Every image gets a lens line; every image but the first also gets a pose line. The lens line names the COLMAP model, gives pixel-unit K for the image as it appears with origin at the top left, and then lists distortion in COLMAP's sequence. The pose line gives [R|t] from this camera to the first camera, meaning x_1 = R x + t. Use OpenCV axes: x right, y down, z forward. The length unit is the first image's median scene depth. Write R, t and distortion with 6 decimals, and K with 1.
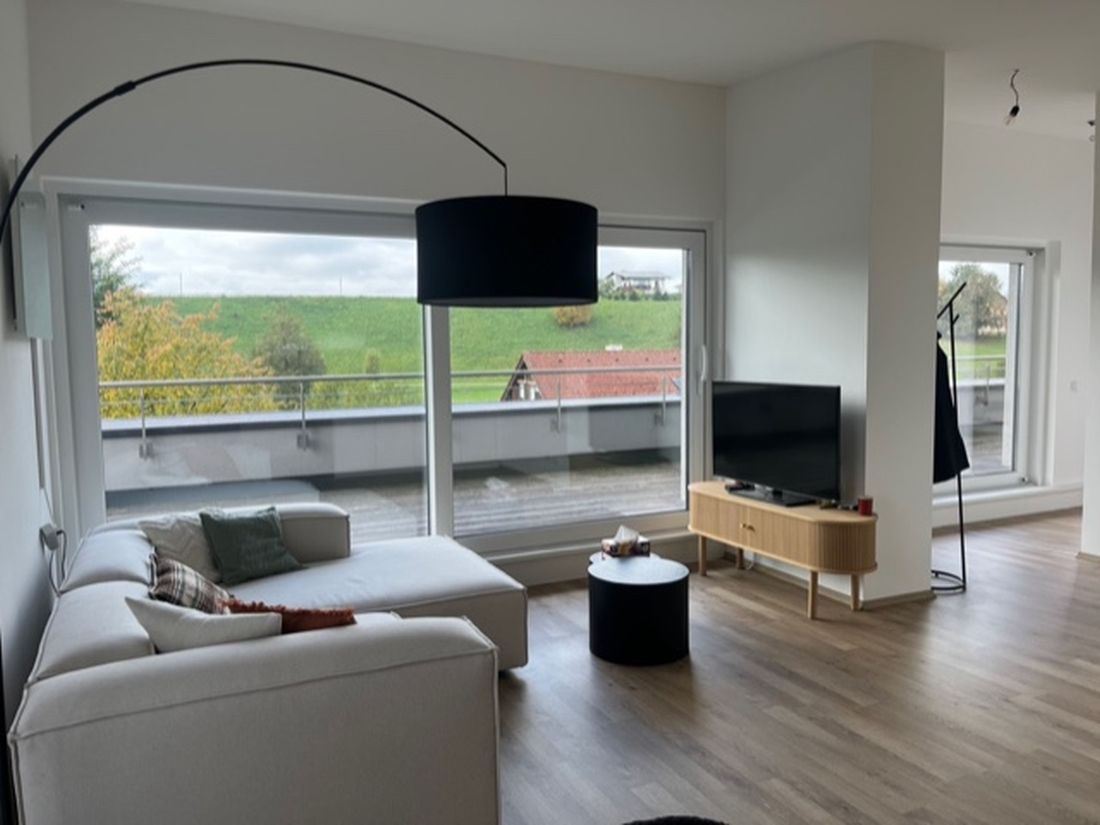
lens RADIAL K [[854.3, 0, 550.0], [0, 854.3, 412.5], [0, 0, 1]] dist [0.008469, 0.005201]
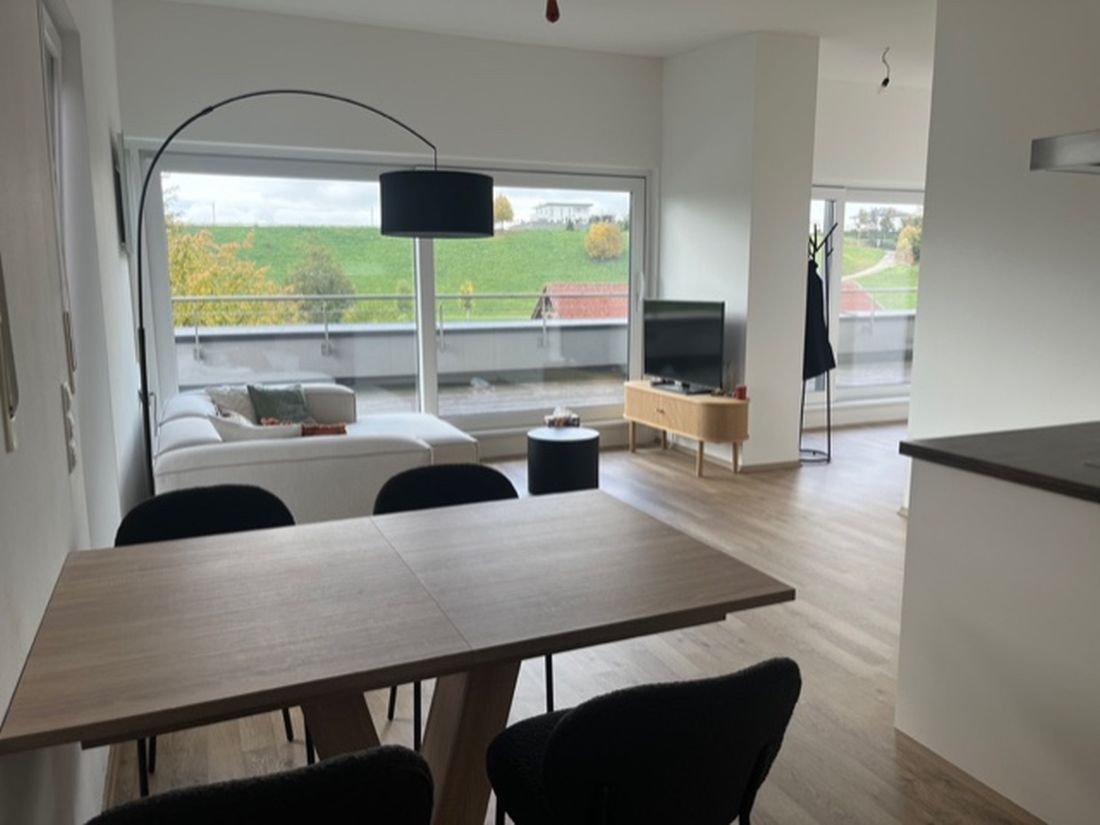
lens RADIAL K [[845.9, 0, 550.0], [0, 845.9, 412.5], [0, 0, 1]] dist [0.026948, 0.000170]
pose [[0.999325, 0.015694, -0.033202, 0.092534], [-0.013047, 0.996831, 0.078474, 0.032307], [0.034328, -0.077988, 0.996363, -0.257499]]
